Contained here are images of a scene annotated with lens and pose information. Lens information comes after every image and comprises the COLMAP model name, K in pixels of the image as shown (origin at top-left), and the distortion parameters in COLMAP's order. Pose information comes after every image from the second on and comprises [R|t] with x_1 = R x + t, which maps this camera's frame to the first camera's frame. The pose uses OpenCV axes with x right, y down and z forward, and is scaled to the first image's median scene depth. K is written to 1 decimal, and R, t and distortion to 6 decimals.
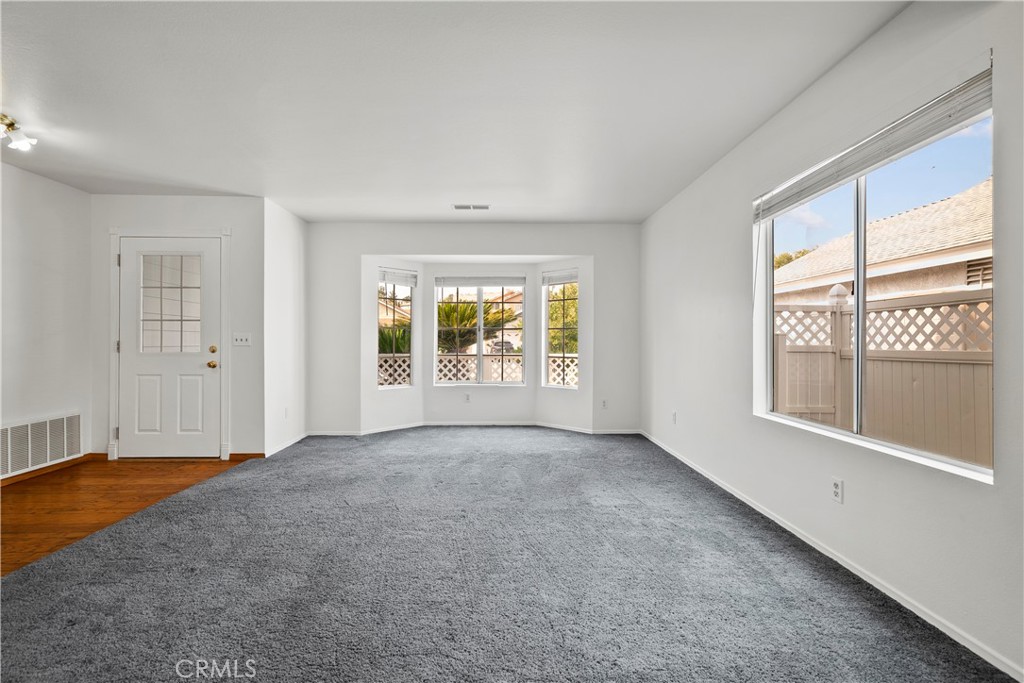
lens RADIAL K [[479.0, 0, 512.0], [0, 479.0, 341.5], [0, 0, 1]] dist [-0.002779, 0.000392]
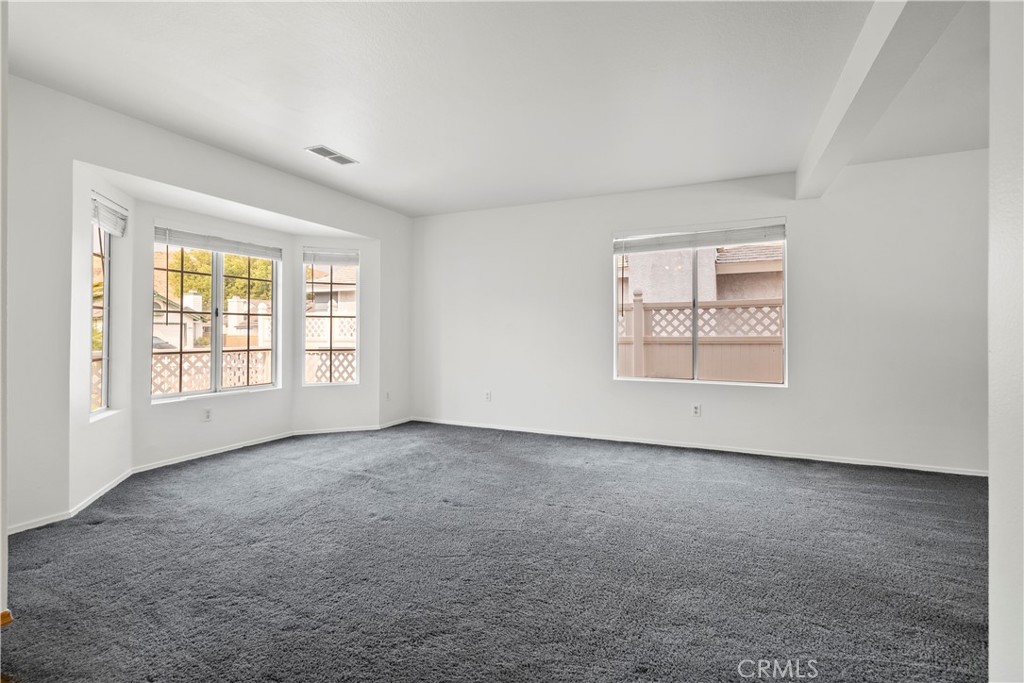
lens RADIAL K [[474.3, 0, 508.9], [0, 474.3, 329.2], [0, 0, 1]] dist [-0.000436, 0.000531]
pose [[0.431712, 0.005066, 0.901997, -0.727353], [-0.000664, 0.999986, -0.005298, 0.000861], [-0.902011, 0.001688, 0.431709, 0.471982]]
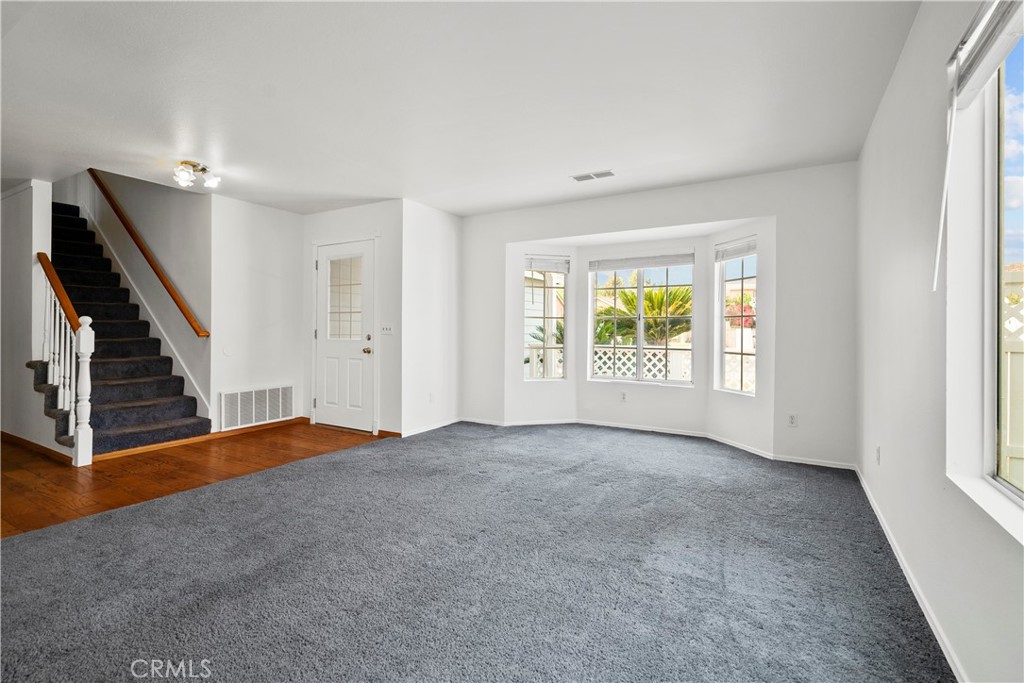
lens RADIAL K [[474.3, 0, 508.9], [0, 474.3, 329.2], [0, 0, 1]] dist [-0.000436, 0.000531]
pose [[0.845569, 0.003471, -0.533854, 0.273514], [-0.006673, 0.999969, -0.004067, -0.000539], [0.533824, 0.007002, 0.845567, 0.222829]]
